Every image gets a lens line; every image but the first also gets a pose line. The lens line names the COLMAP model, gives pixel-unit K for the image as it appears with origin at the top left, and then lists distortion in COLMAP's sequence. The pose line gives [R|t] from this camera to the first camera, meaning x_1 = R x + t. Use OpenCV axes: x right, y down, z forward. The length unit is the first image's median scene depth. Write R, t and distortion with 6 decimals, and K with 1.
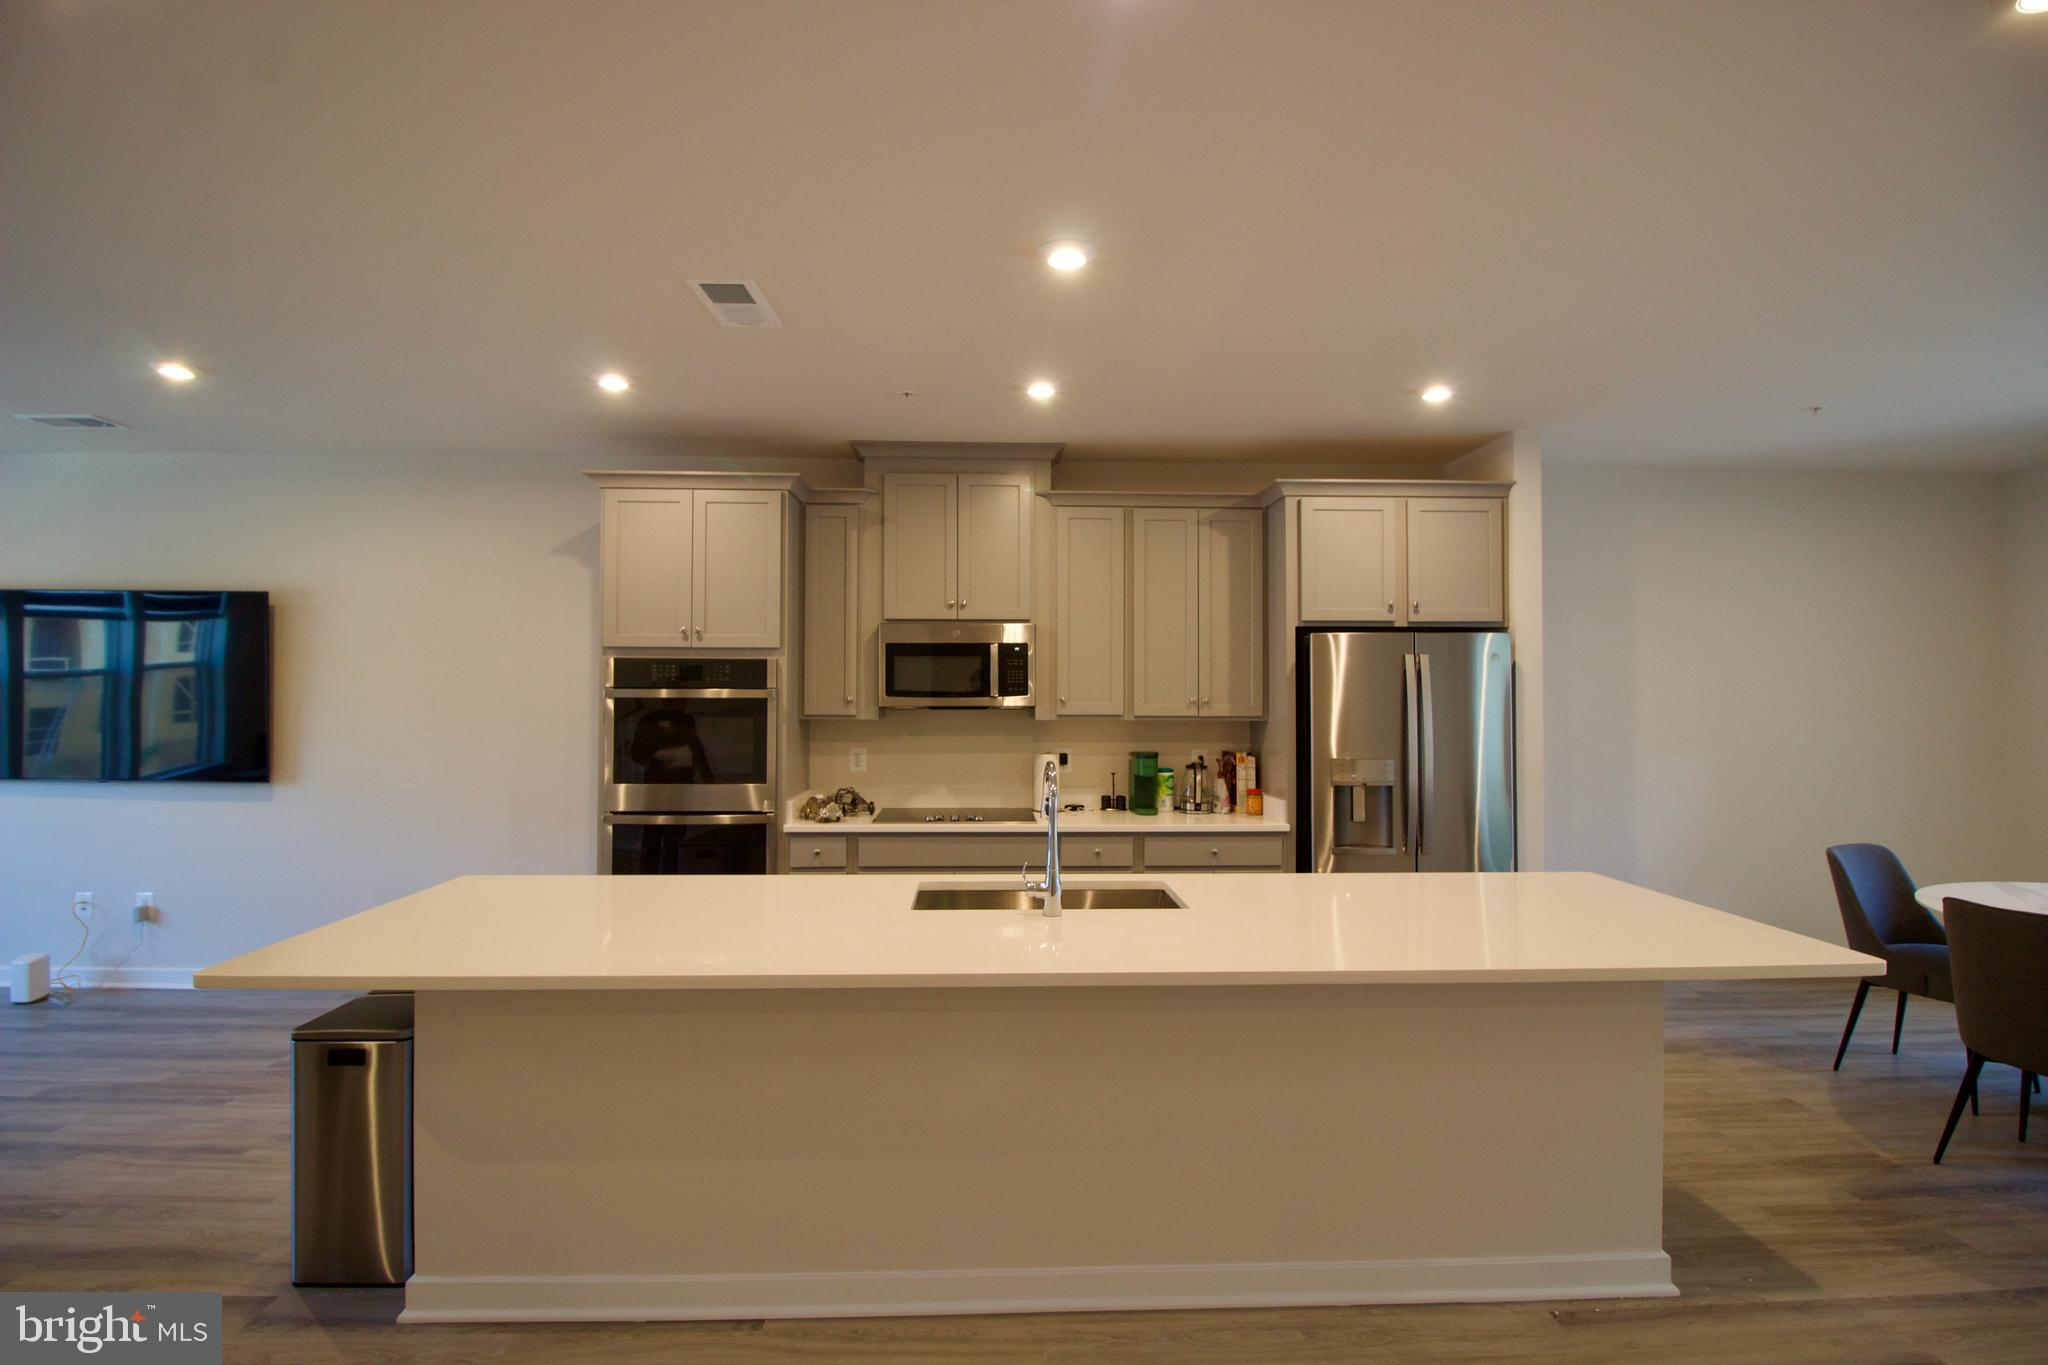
lens RADIAL K [[962.2, 0, 1008.7], [0, 962.2, 675.5], [0, 0, 1]] dist [-0.013845, -0.003562]
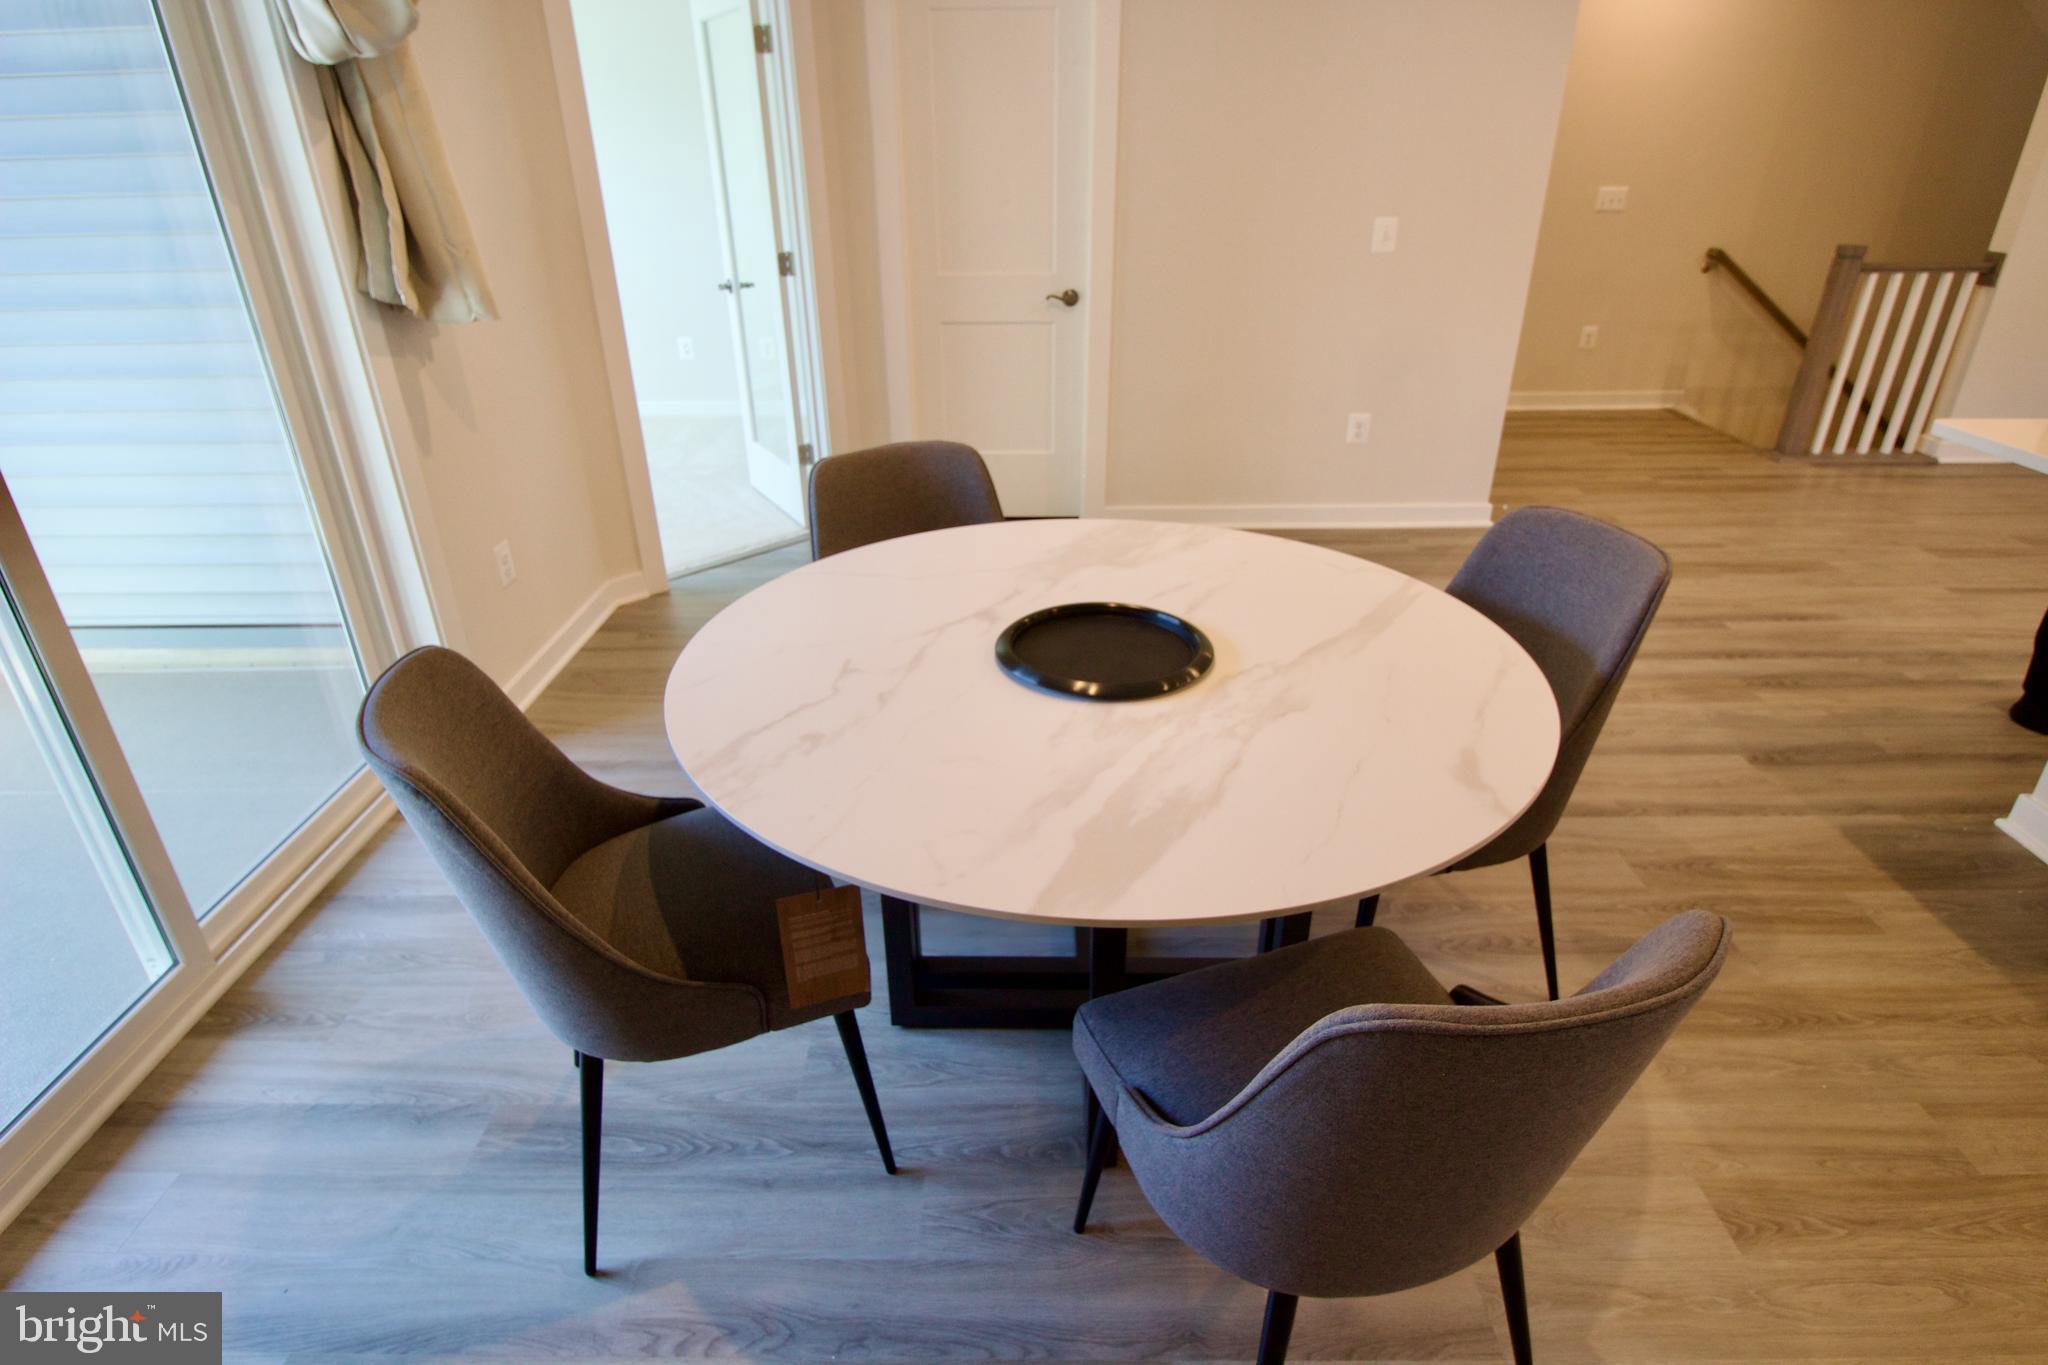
lens RADIAL K [[1068.3, 0, 1022.1], [0, 1068.3, 686.4], [0, 0, 1]] dist [-0.001603, -0.001547]
pose [[-0.999018, -0.012678, 0.042453, 1.117353], [0.007220, 0.898790, 0.438320, 0.031438], [-0.043713, 0.438196, -0.897816, 1.321476]]
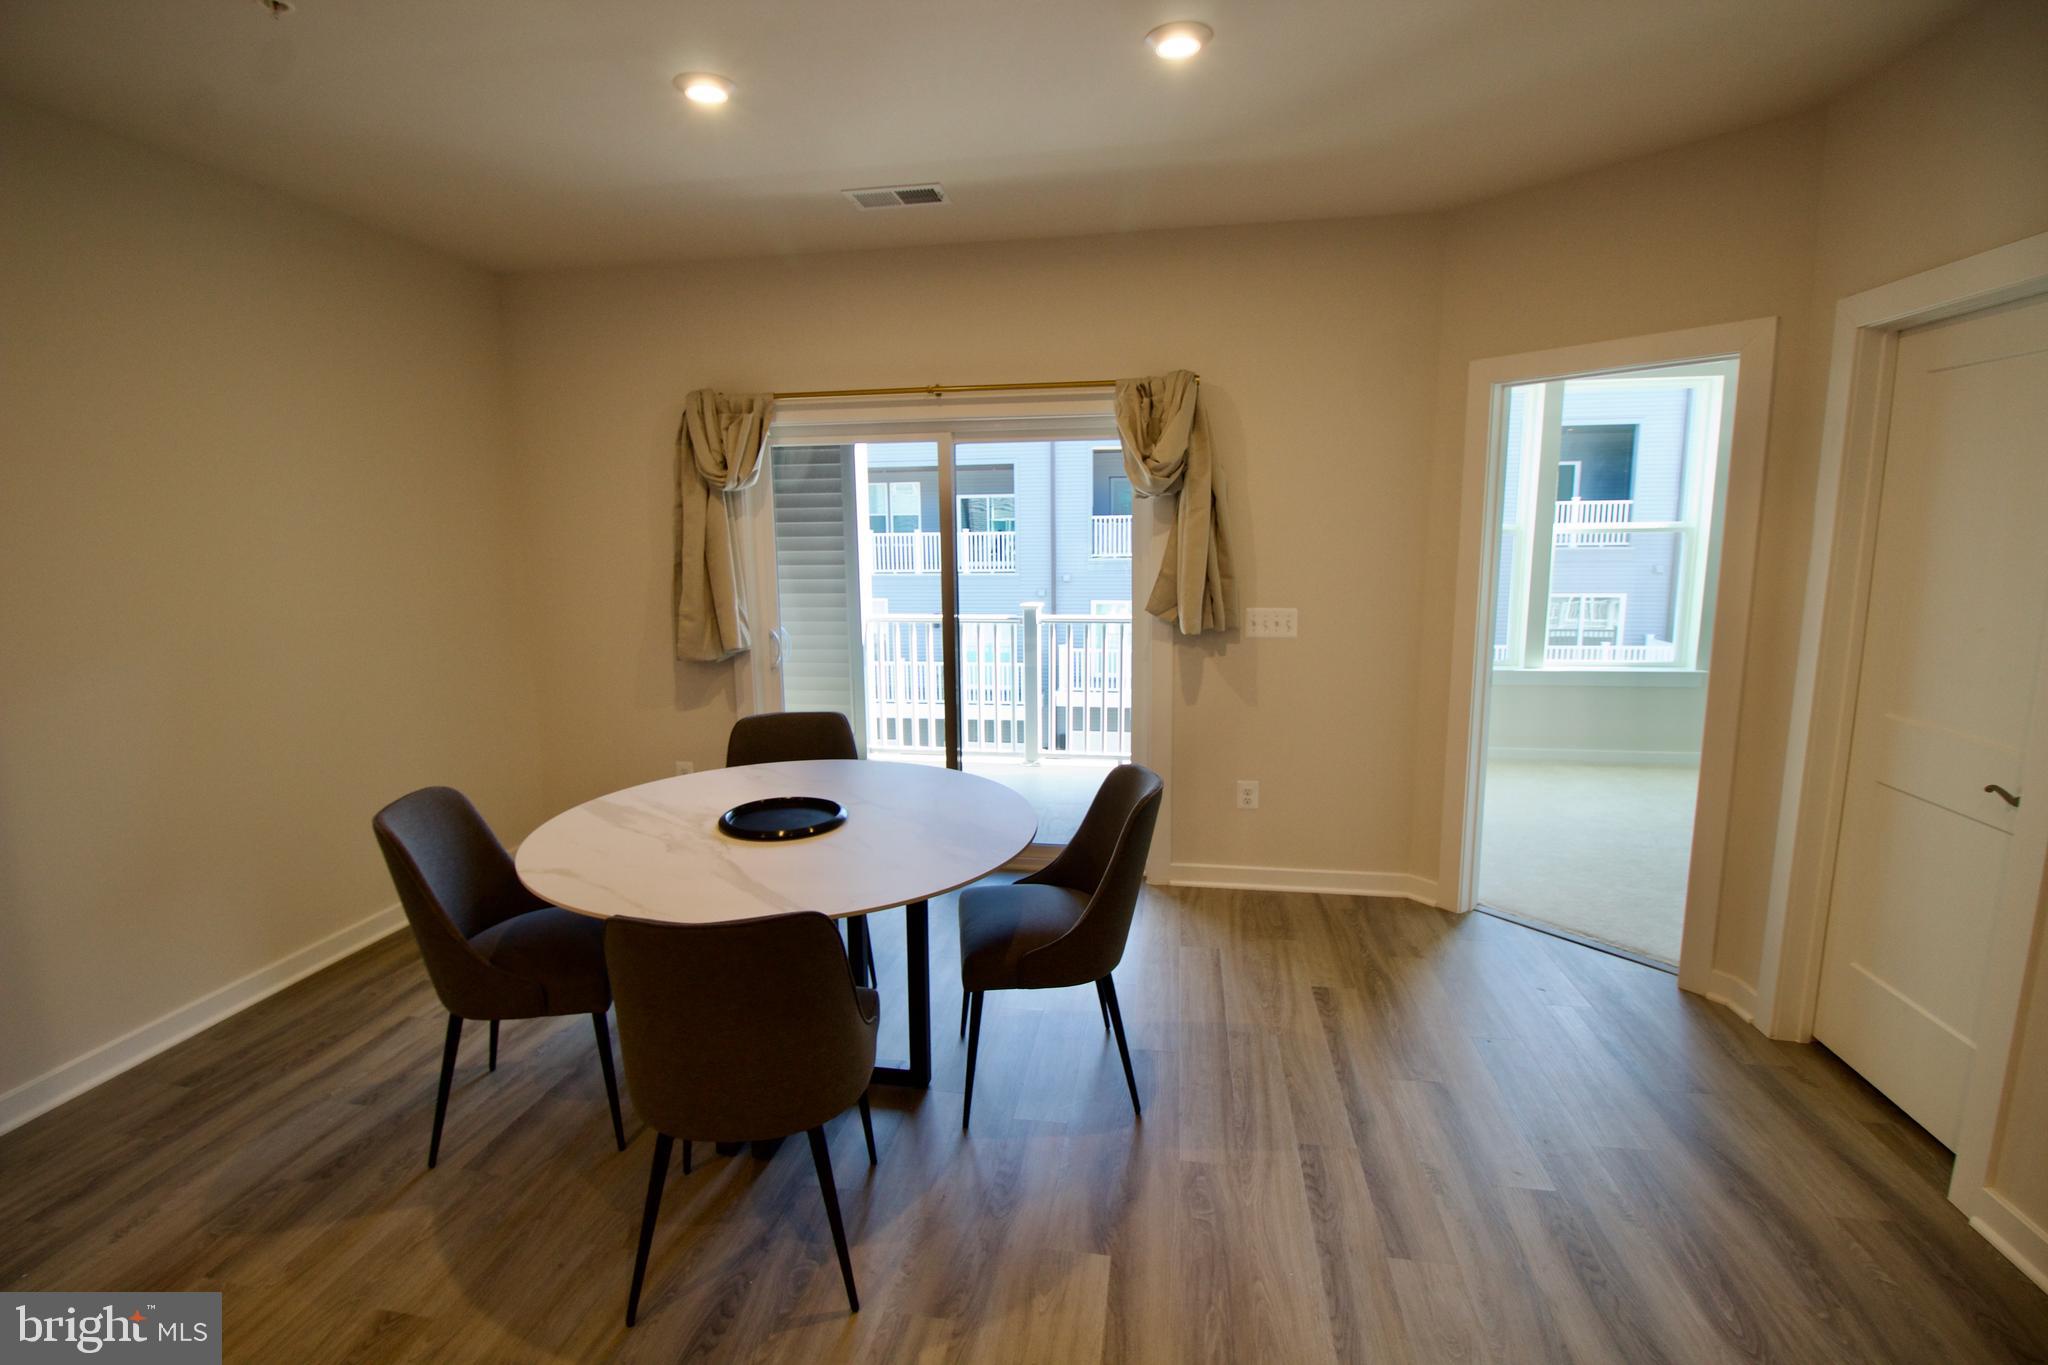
lens RADIAL K [[962.2, 0, 1008.8], [0, 962.2, 677.8], [0, 0, 1]] dist [-0.013845, -0.003562]
pose [[0.209638, -0.156757, 0.965132, 0.427490], [-0.007239, 0.986789, 0.161847, 0.000048], [-0.977752, -0.040916, 0.205733, 0.547838]]
